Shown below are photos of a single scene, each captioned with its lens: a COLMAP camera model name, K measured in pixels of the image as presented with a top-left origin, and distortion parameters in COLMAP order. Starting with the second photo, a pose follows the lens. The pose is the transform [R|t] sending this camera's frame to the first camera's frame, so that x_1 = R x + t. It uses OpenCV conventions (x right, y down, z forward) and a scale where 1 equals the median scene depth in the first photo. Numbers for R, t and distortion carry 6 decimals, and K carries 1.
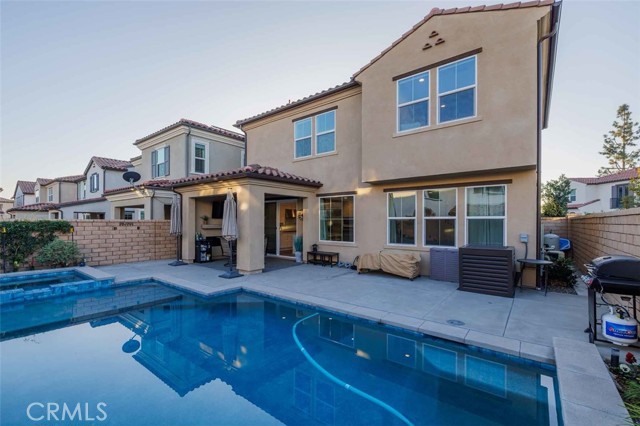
lens RADIAL K [[269.8, 0, 315.0], [0, 269.8, 223.5], [0, 0, 1]] dist [-0.001986, 0.001056]
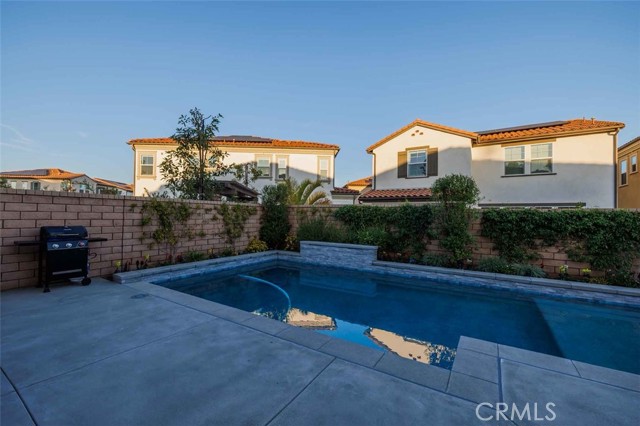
lens RADIAL K [[269.8, 0, 317.0], [0, 269.8, 211.8], [0, 0, 1]] dist [-0.001986, 0.001056]
pose [[-0.995888, -0.020937, -0.088141, -0.040037], [-0.020141, 0.999748, -0.009907, 0.015622], [0.088326, -0.008091, -0.996059, 1.143098]]
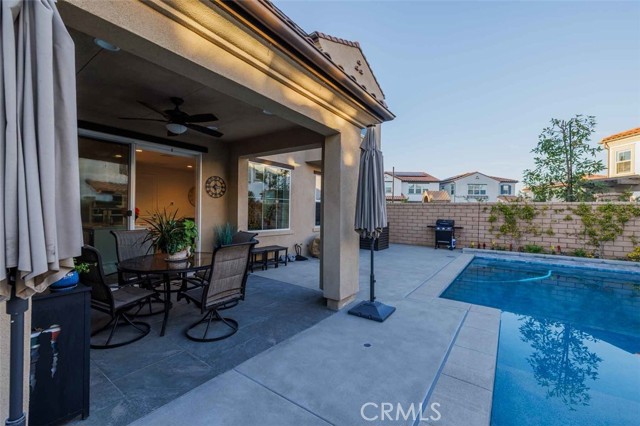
lens RADIAL K [[269.8, 0, 319.5], [0, 269.8, 211.8], [0, 0, 1]] dist [-0.001986, 0.001056]
pose [[-0.035894, -0.008156, 0.999322, -0.779322], [-0.010691, 0.999913, 0.007777, 0.014316], [-0.999298, -0.010404, -0.035978, 1.102045]]
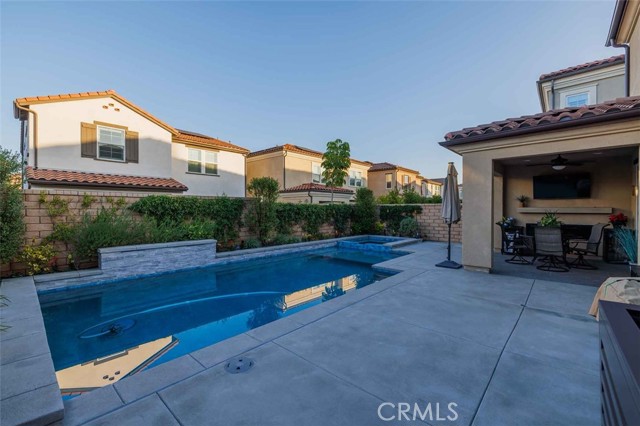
lens RADIAL K [[269.8, 0, 319.9], [0, 269.8, 209.1], [0, 0, 1]] dist [-0.001986, 0.001056]
pose [[-0.081742, -0.004889, -0.996641, 0.579861], [-0.006013, 0.999972, -0.004413, 0.020907], [0.996635, 0.005632, -0.081770, 0.652746]]
